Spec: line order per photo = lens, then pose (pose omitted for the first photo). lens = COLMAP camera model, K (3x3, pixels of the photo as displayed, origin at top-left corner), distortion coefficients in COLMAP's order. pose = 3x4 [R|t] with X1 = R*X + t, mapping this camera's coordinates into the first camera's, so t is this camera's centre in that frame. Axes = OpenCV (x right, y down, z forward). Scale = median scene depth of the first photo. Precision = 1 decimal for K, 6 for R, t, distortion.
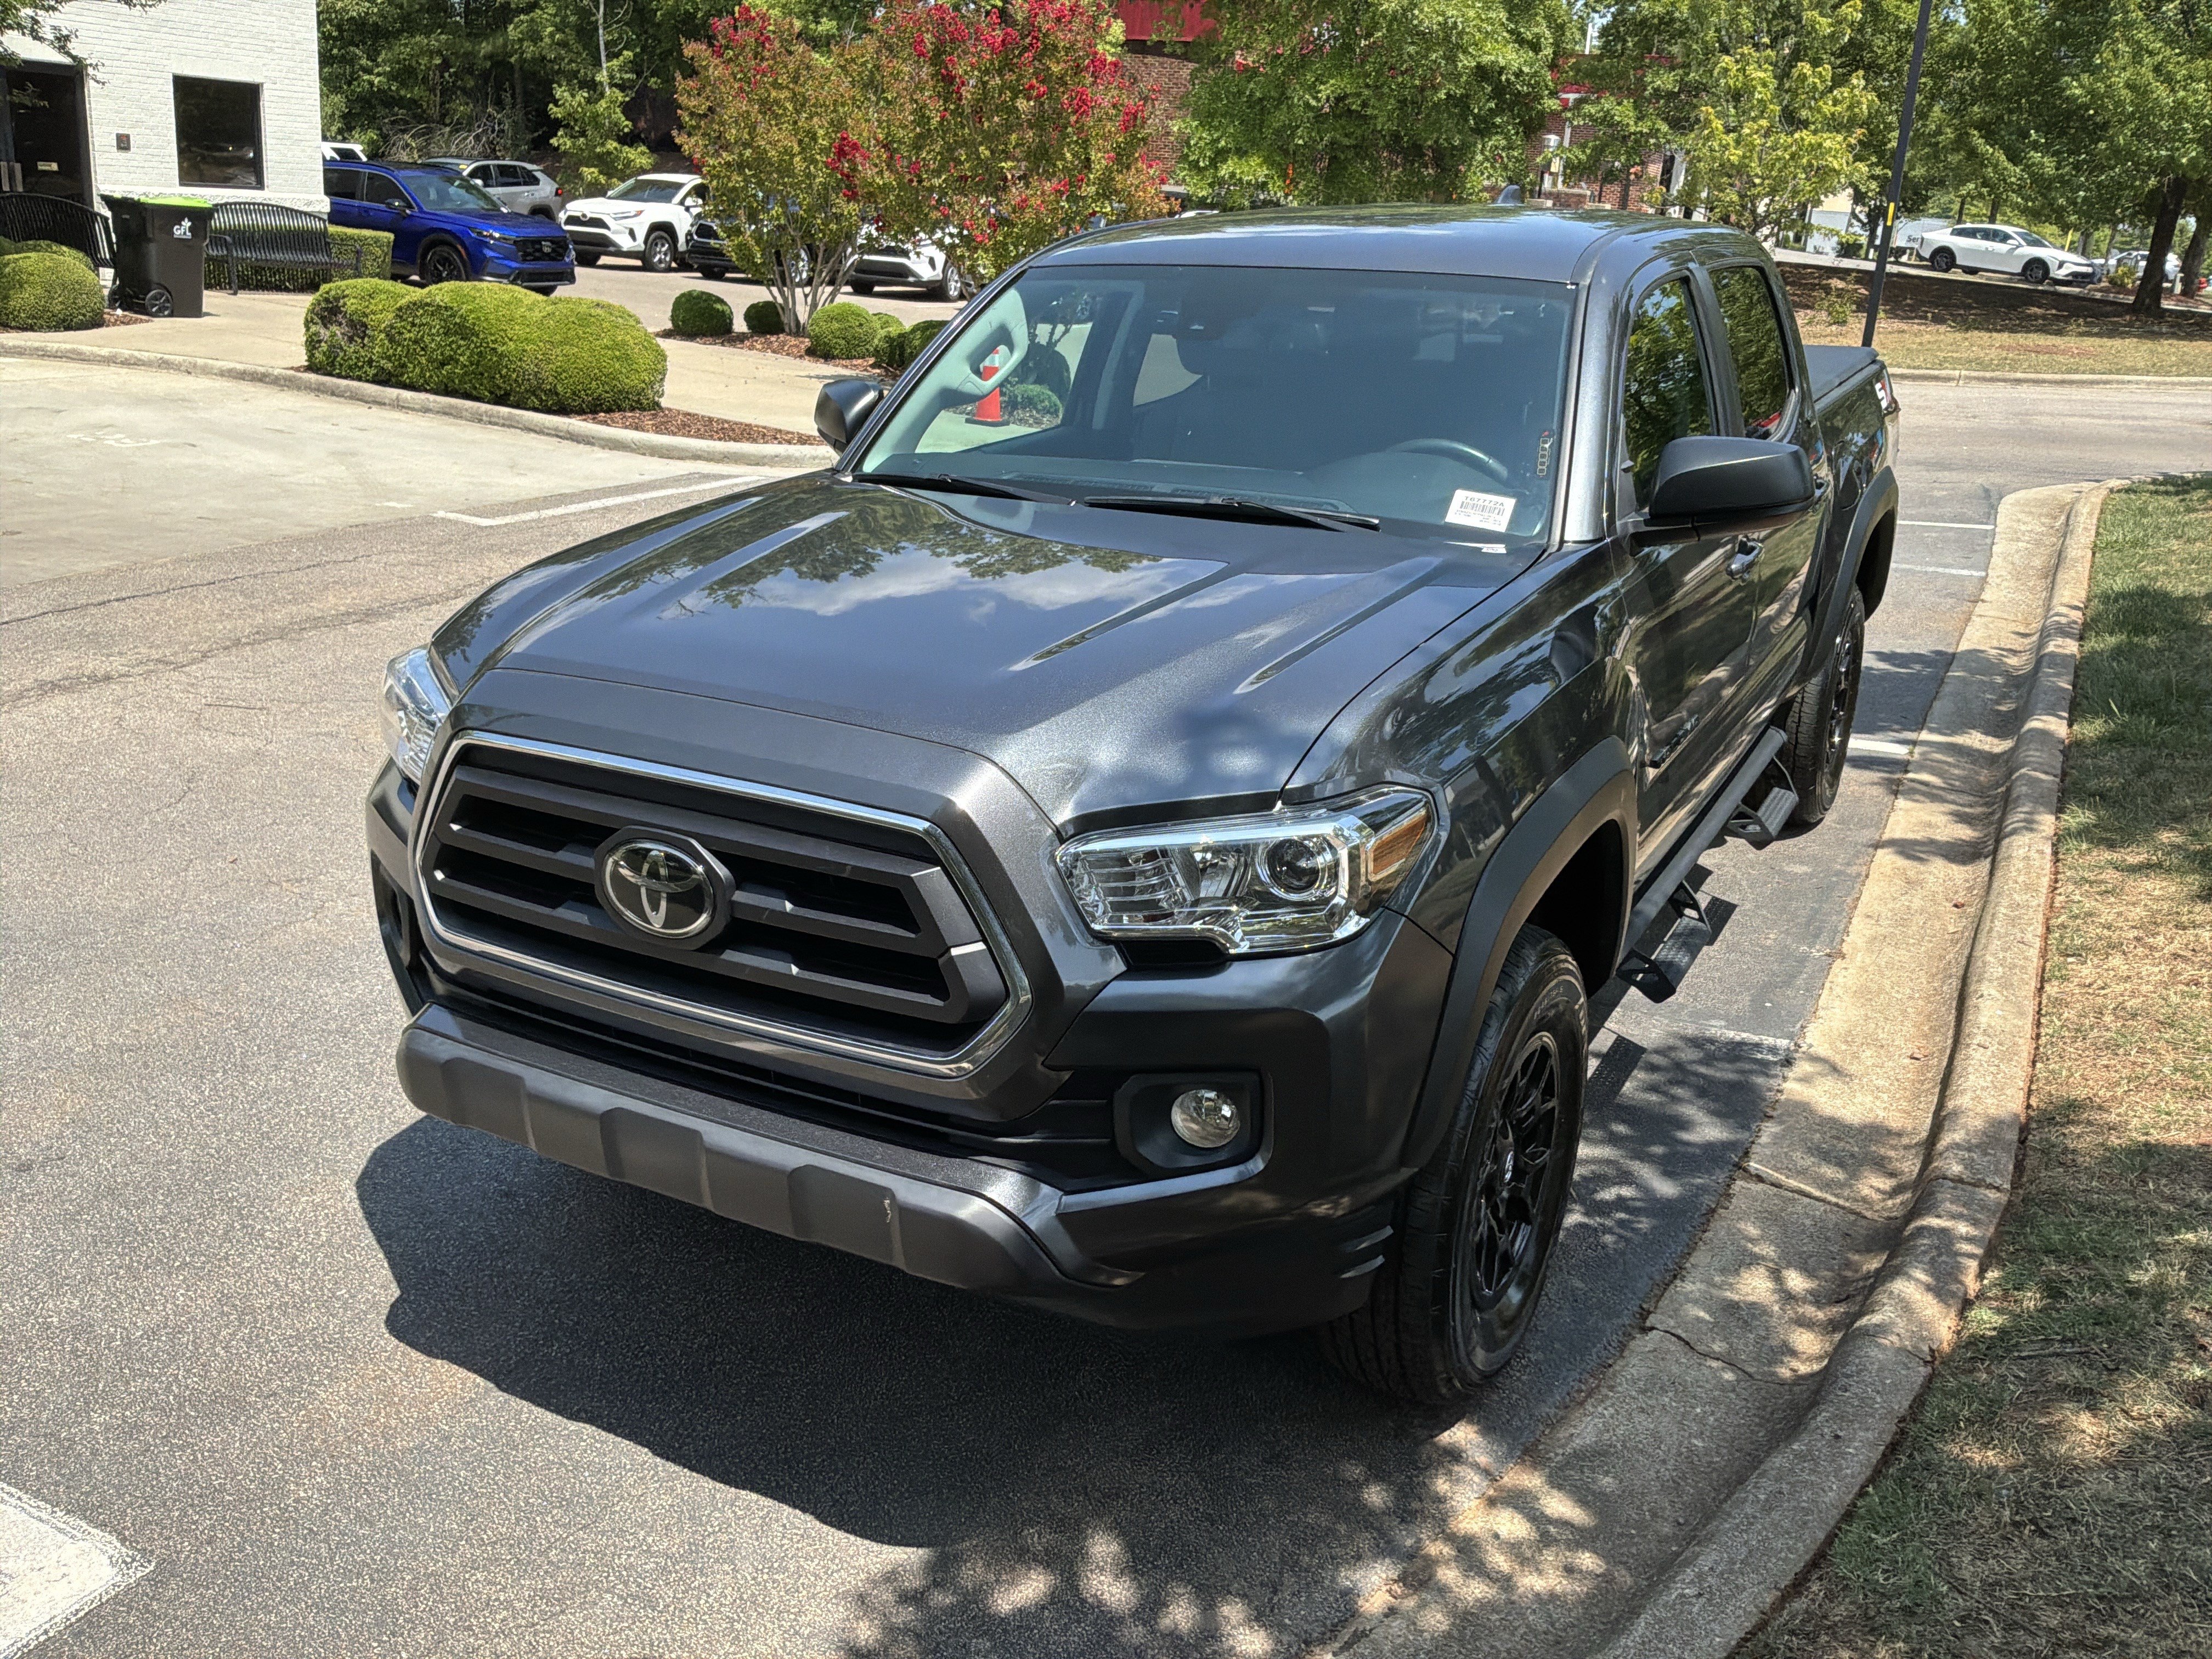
lens RADIAL K [[1854.9, 0, 1106.8], [0, 1854.9, 829.6], [0, 0, 1]] dist [0.081068, -0.170942]
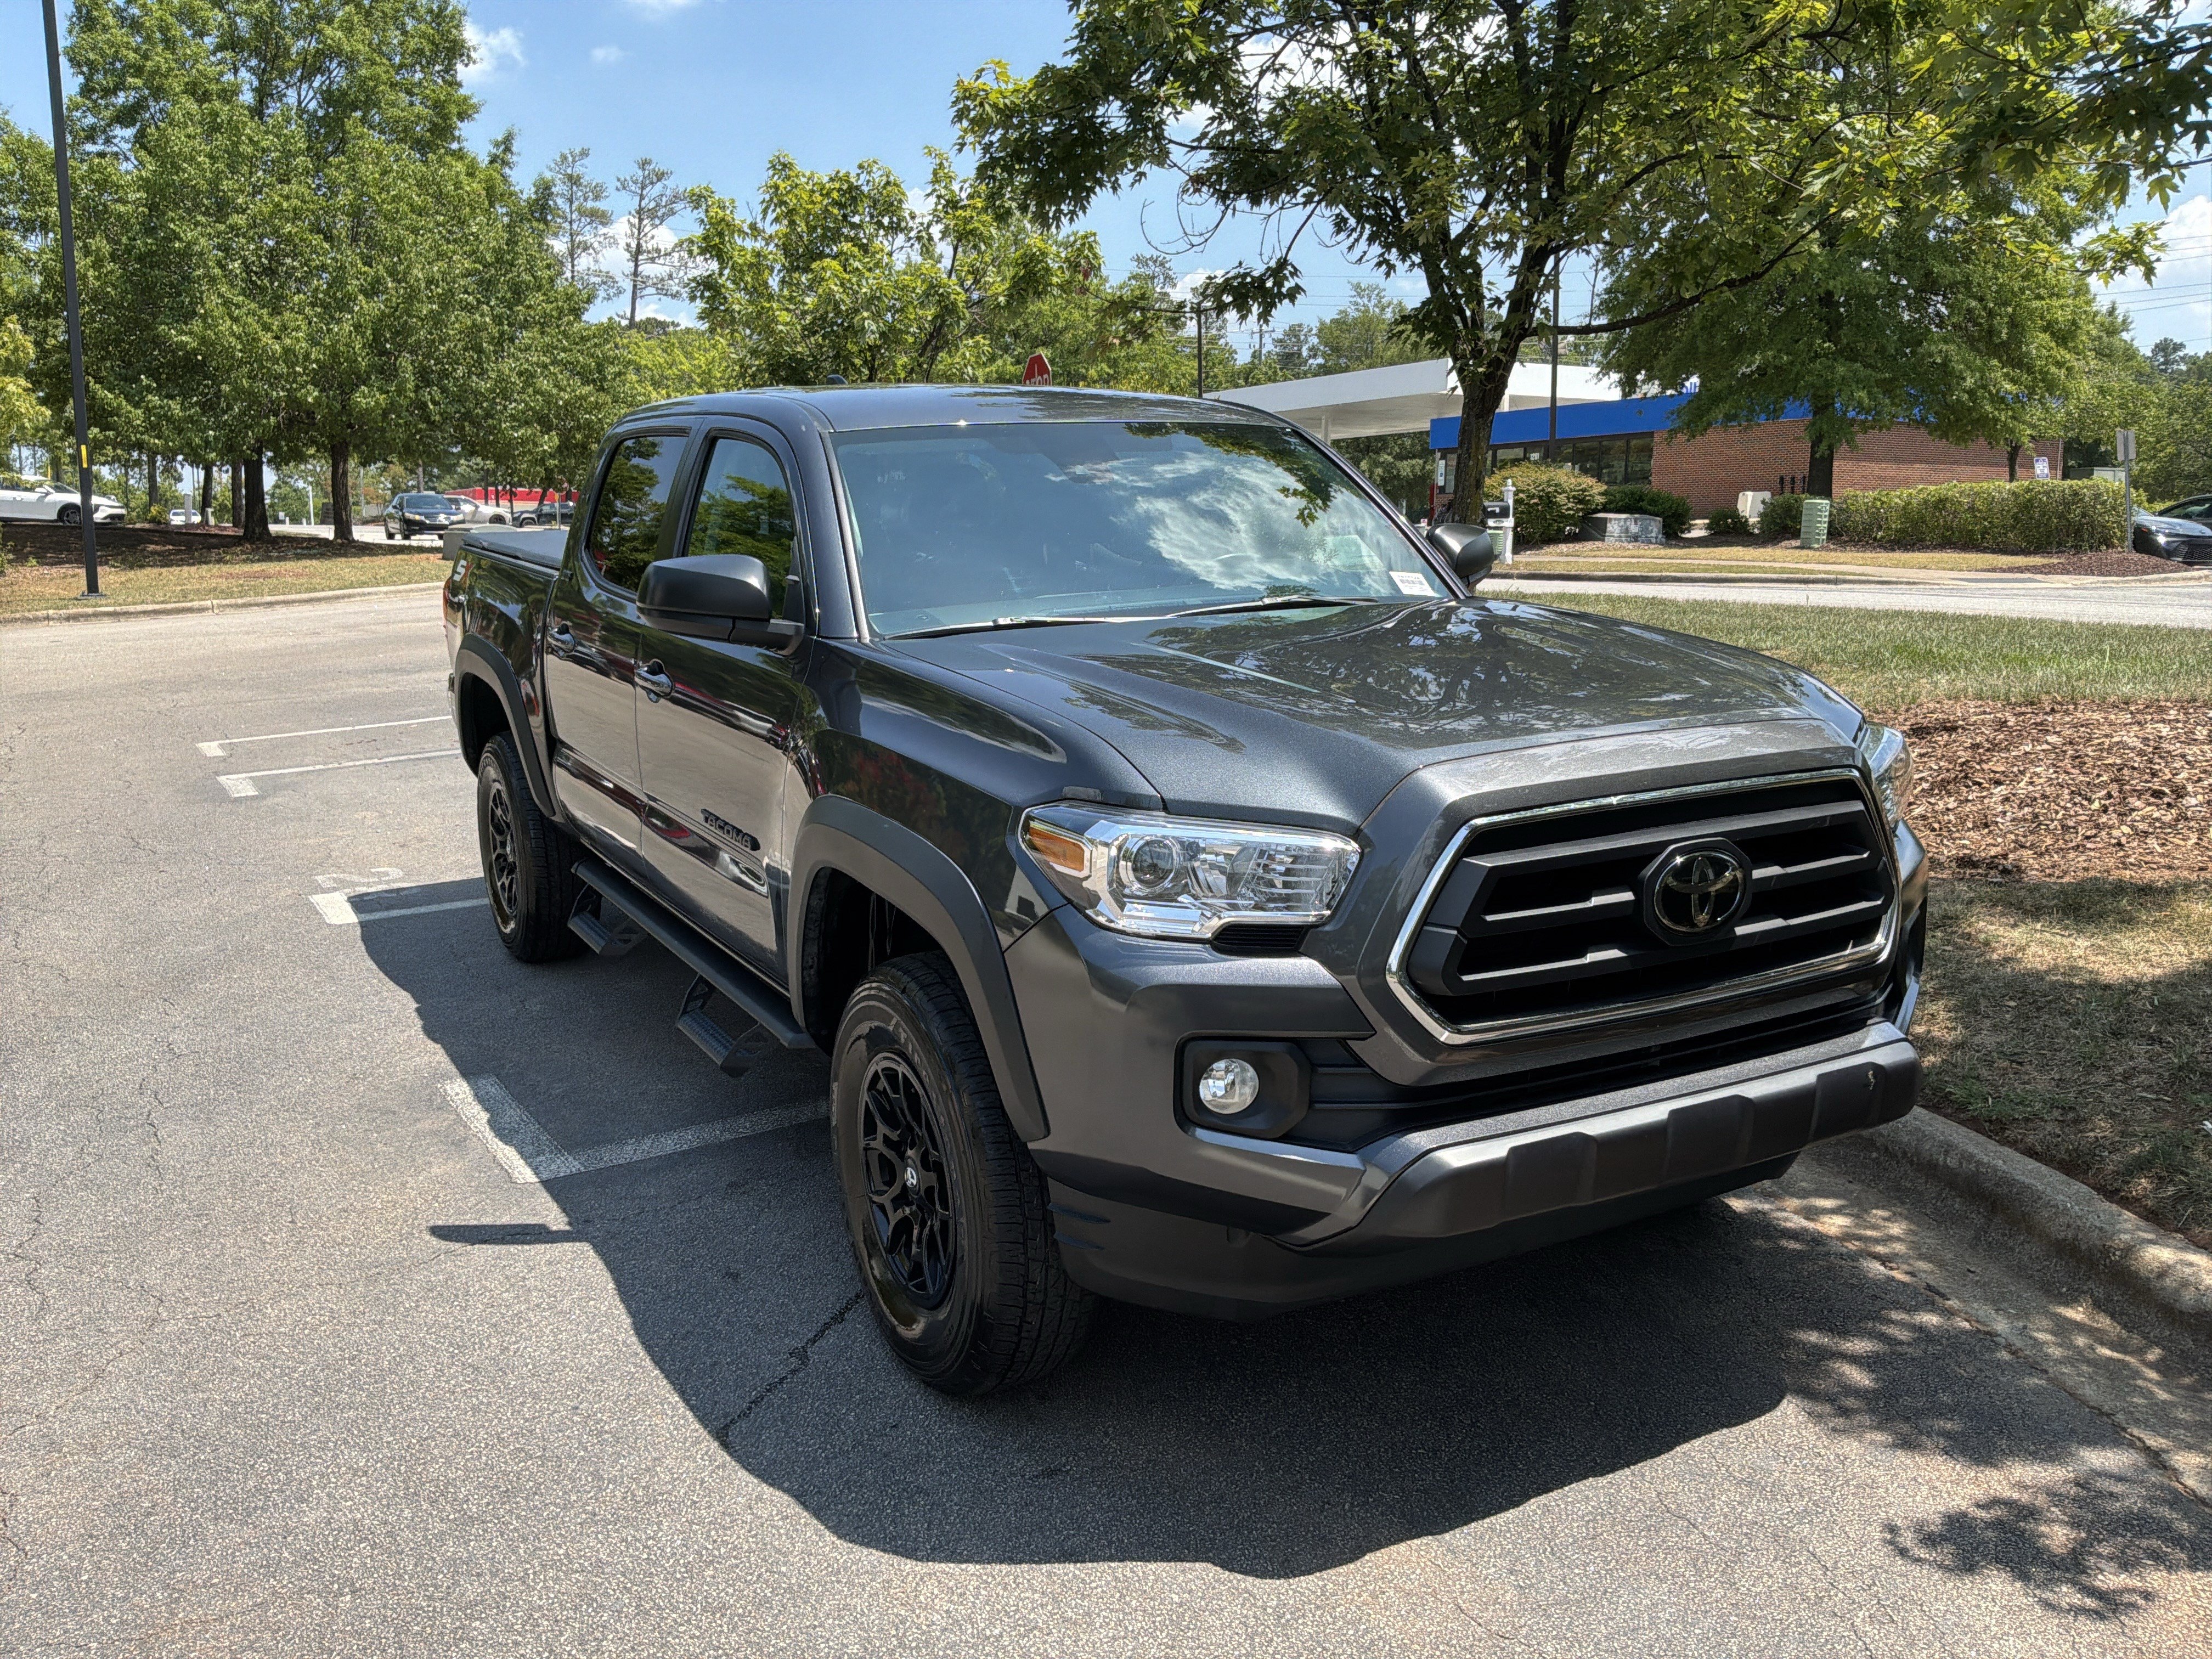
lens RADIAL K [[1854.9, 0, 1108.0], [0, 1854.9, 800.9], [0, 0, 1]] dist [0.081068, -0.170942]
pose [[0.530132, -0.181589, 0.828242, -0.915065], [0.296294, 0.954894, 0.019709, -0.101186], [-0.794462, 0.234955, 0.560023, 0.415769]]
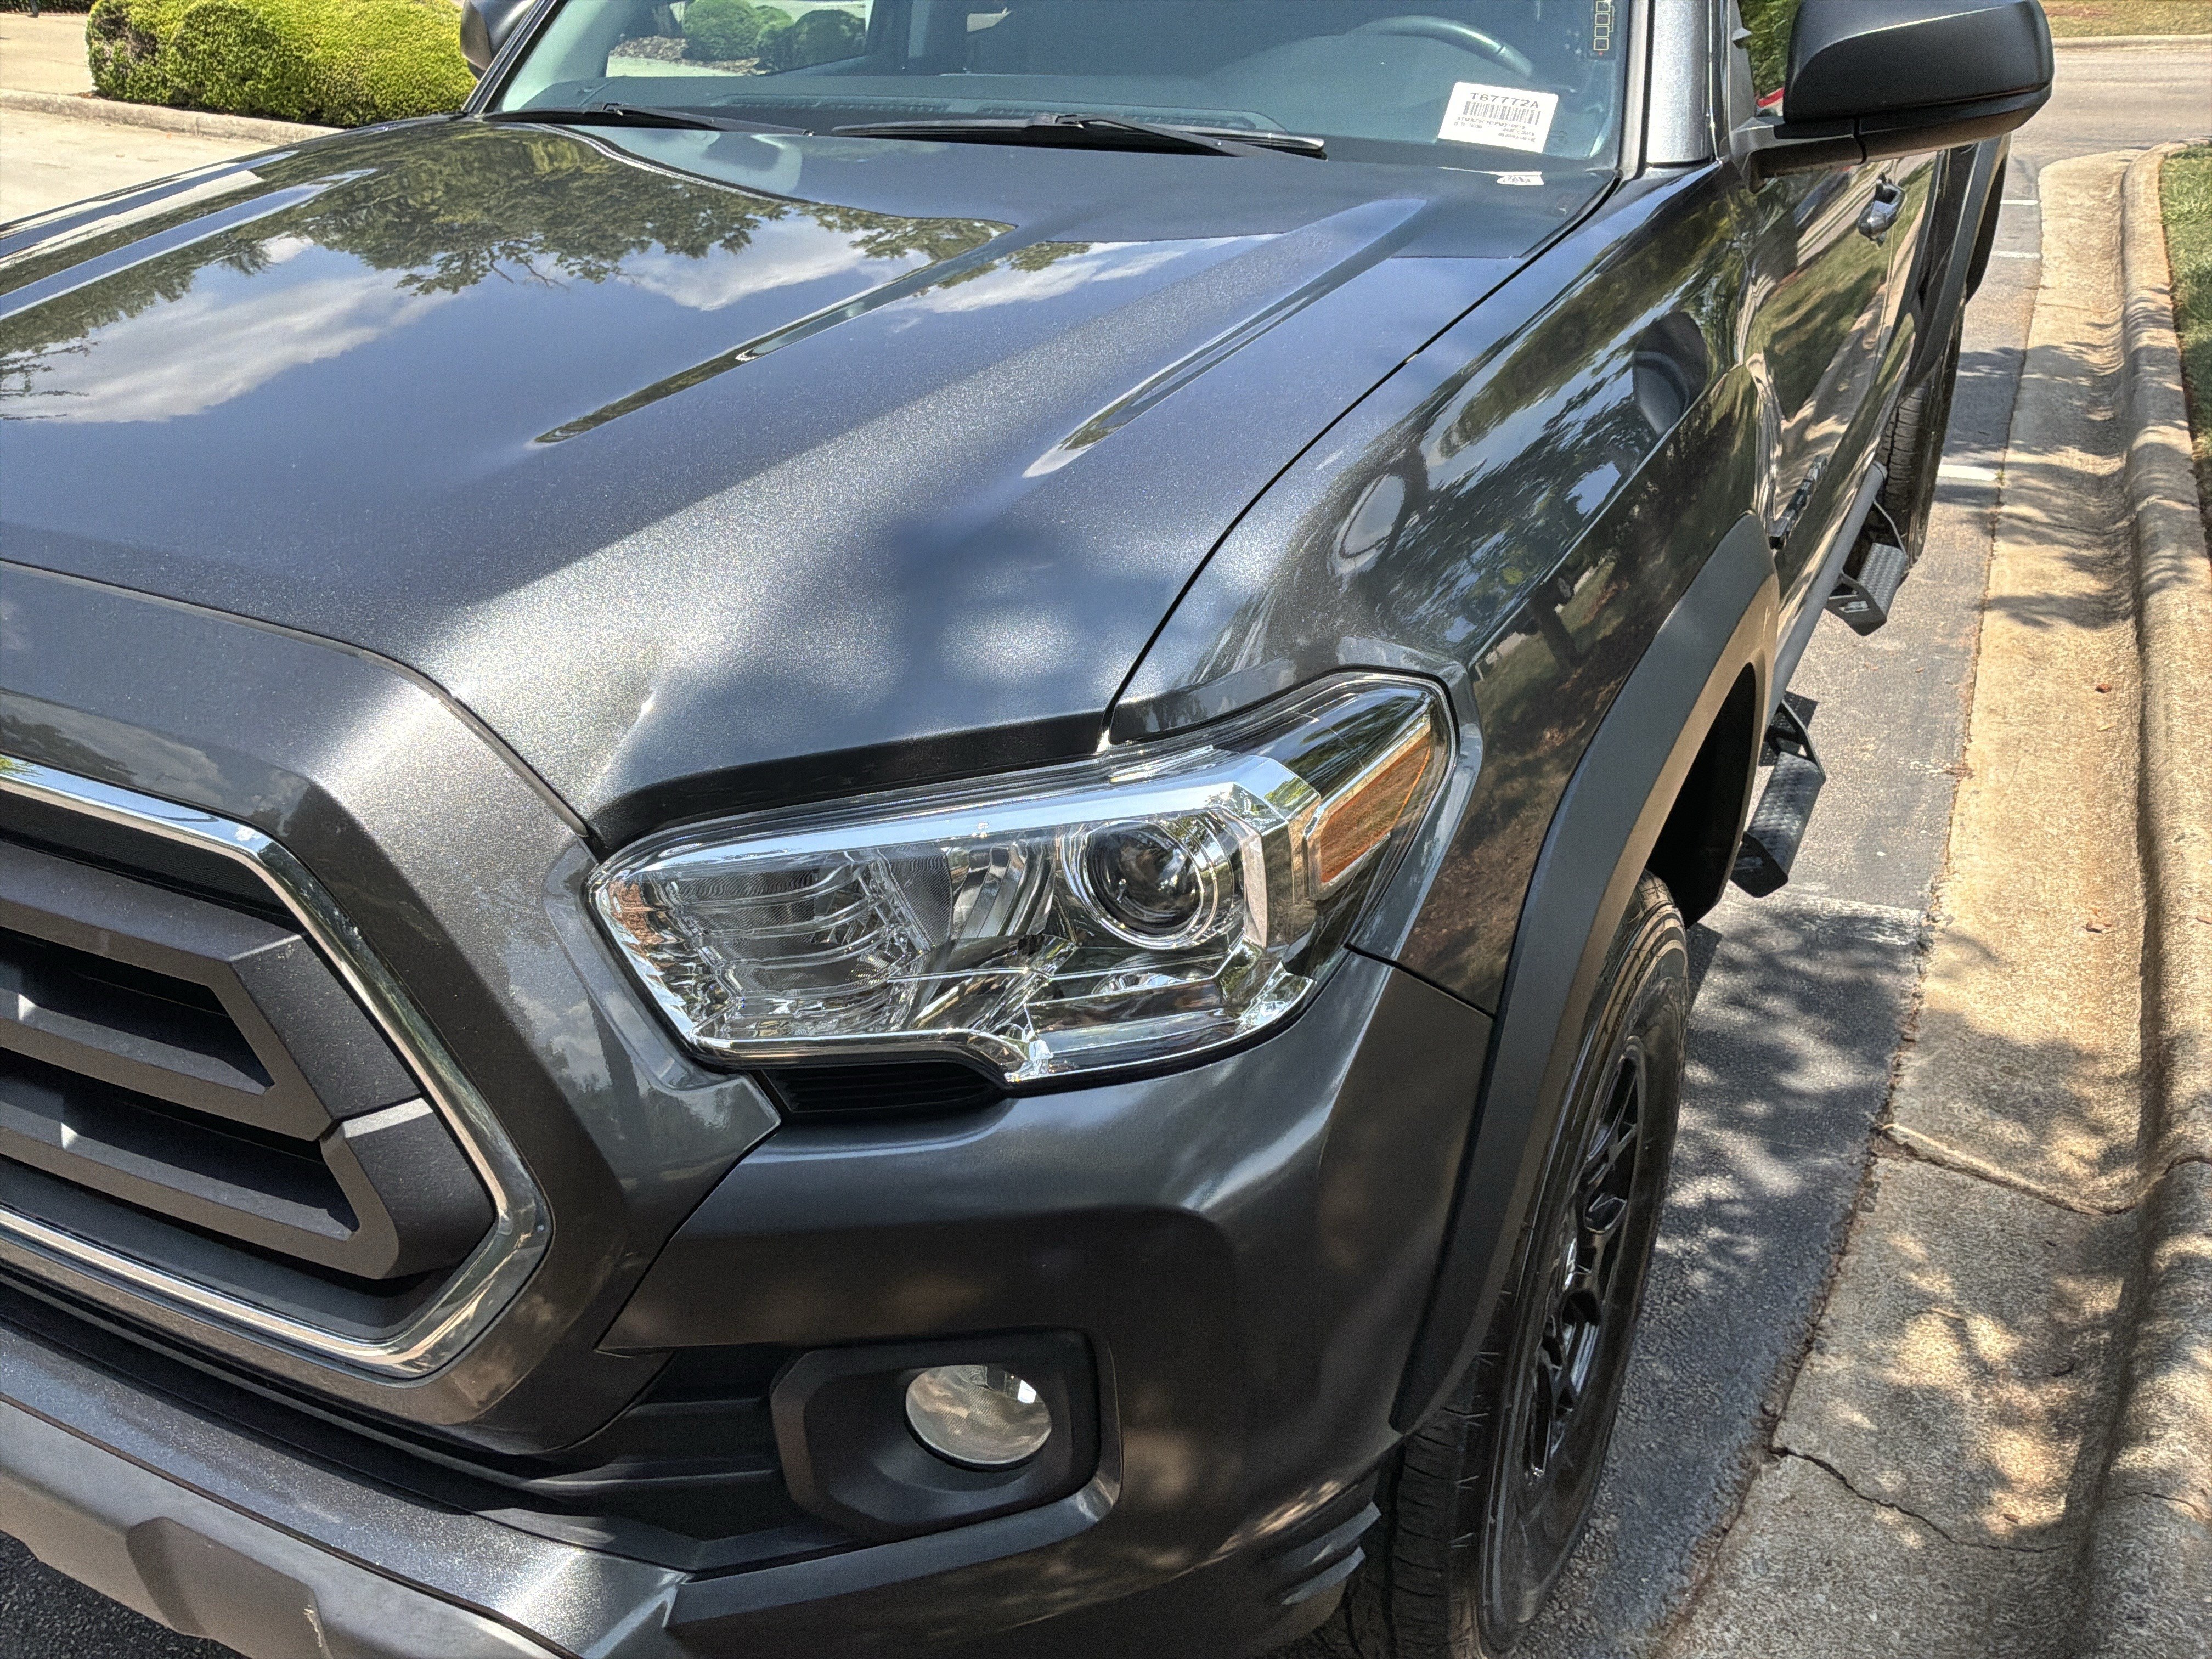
lens RADIAL K [[1854.9, 0, 1108.9], [0, 1854.9, 824.1], [0, 0, 1]] dist [0.081068, -0.170942]
pose [[0.998907, -0.043352, 0.017492, 0.053751], [0.040591, 0.989952, 0.135452, -0.033690], [-0.023189, -0.134594, 0.990630, 0.355273]]
